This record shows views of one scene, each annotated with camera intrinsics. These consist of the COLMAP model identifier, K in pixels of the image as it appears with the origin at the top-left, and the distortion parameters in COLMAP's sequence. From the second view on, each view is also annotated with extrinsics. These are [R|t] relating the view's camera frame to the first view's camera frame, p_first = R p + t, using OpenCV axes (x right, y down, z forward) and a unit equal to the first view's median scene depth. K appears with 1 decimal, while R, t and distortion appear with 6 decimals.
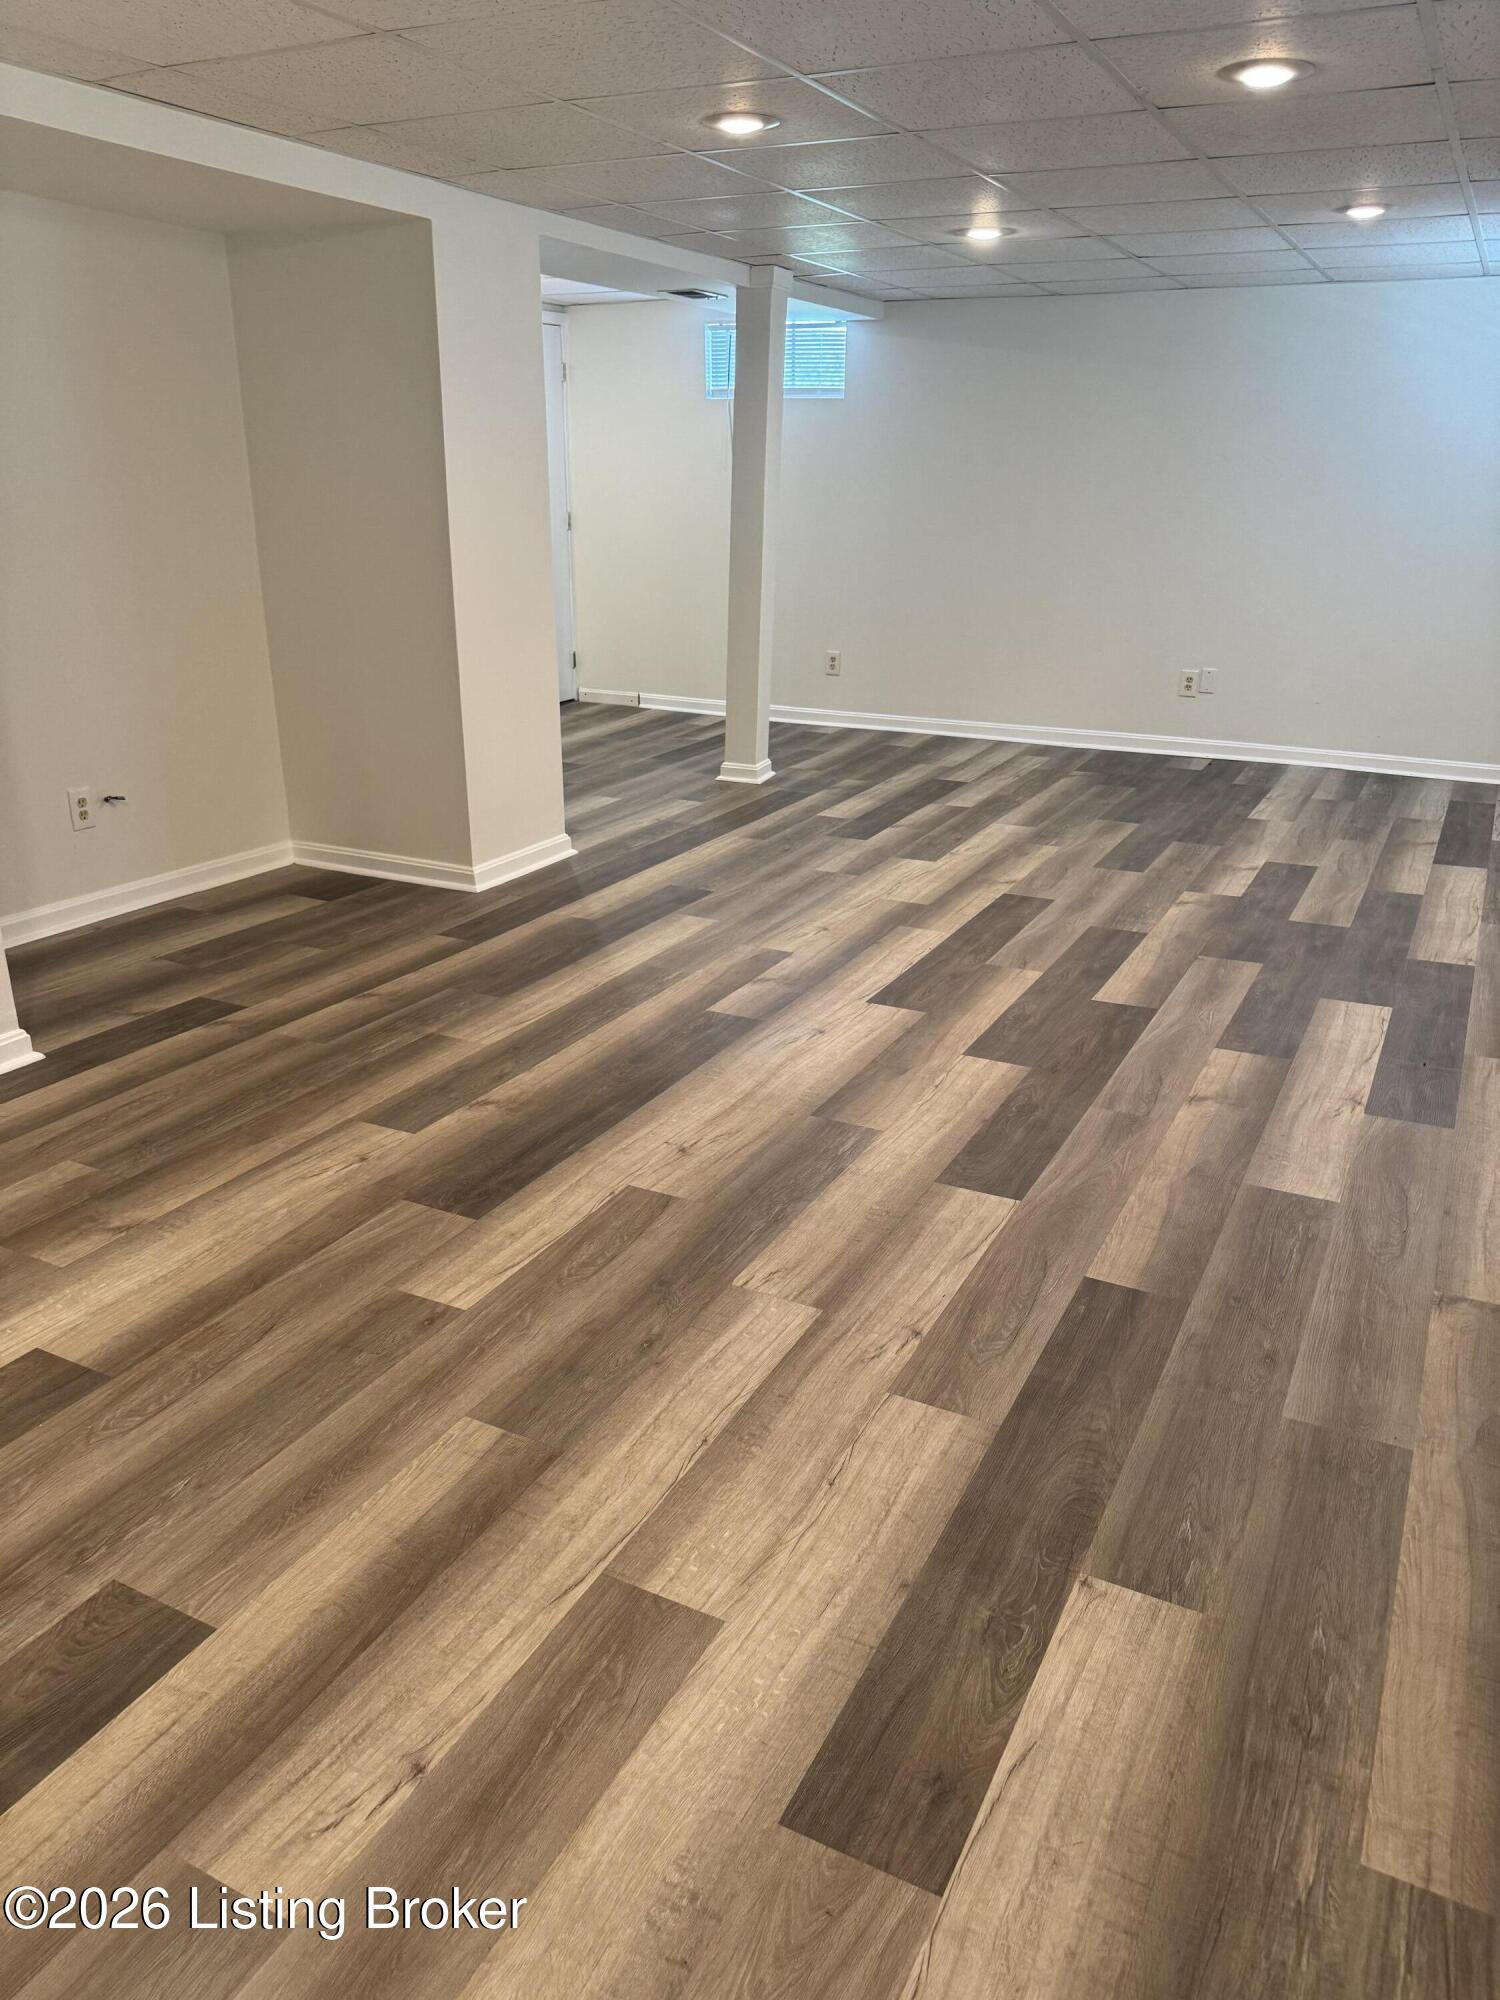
lens RADIAL K [[1431.3, 0, 752.1], [0, 1431.3, 1009.2], [0, 0, 1]] dist [0.075075, -0.084161]
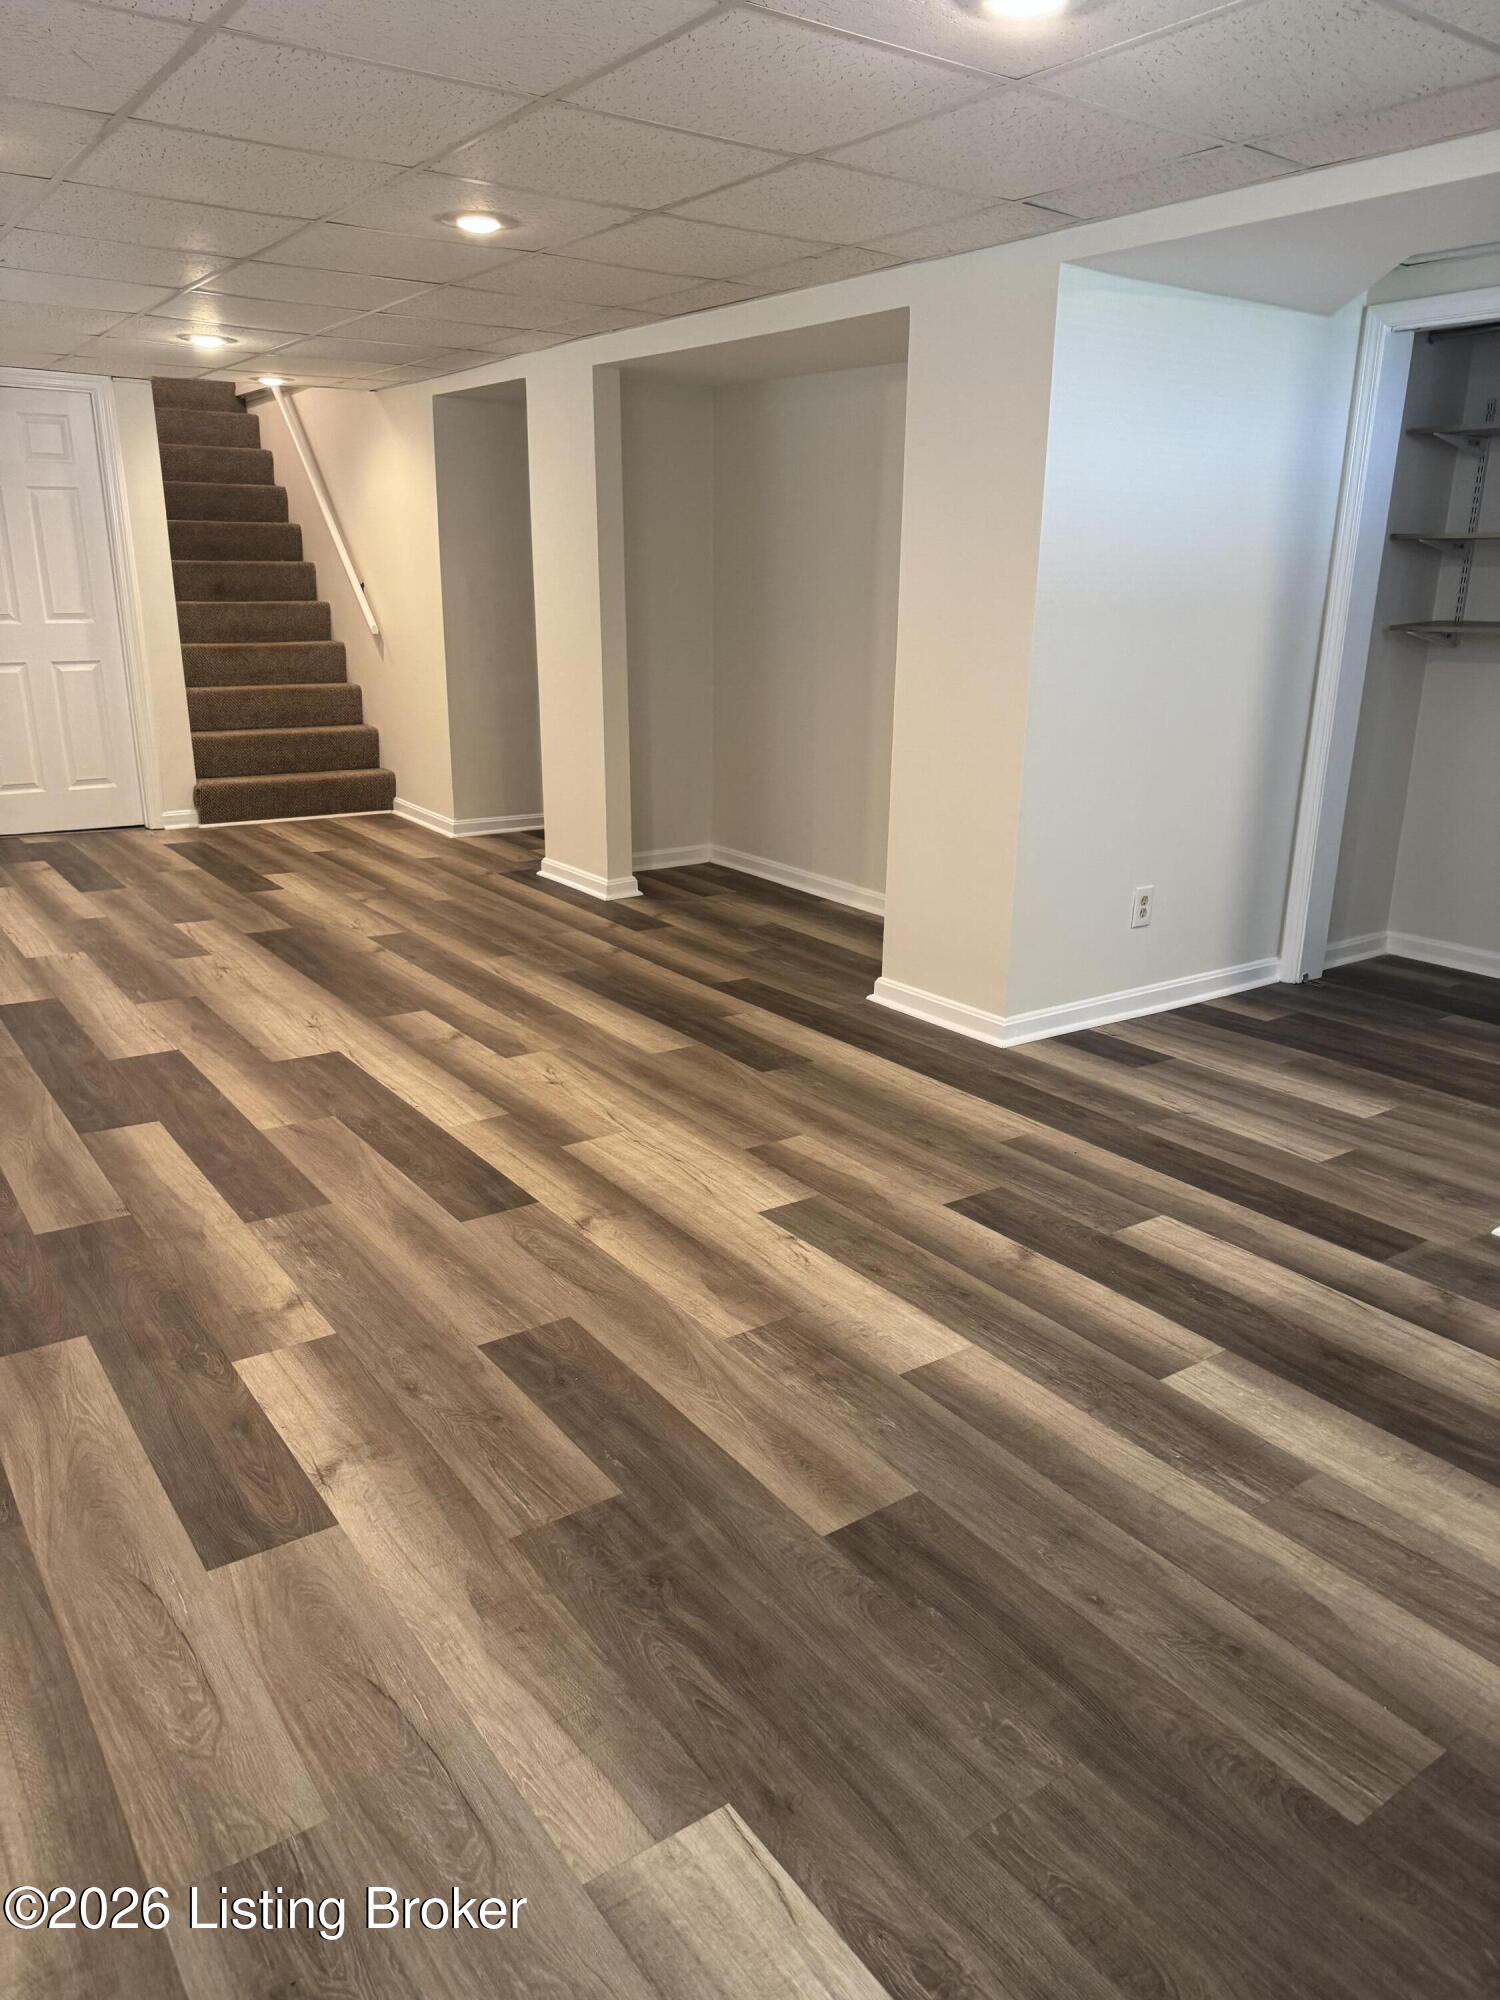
lens RADIAL K [[1431.3, 0, 755.6], [0, 1431.3, 998.2], [0, 0, 1]] dist [0.075075, -0.084161]
pose [[-0.467322, 0.234083, -0.852534, 0.730016], [-0.325268, 0.851150, 0.412001, -0.504017], [0.822077, 0.469839, -0.321622, 1.405719]]
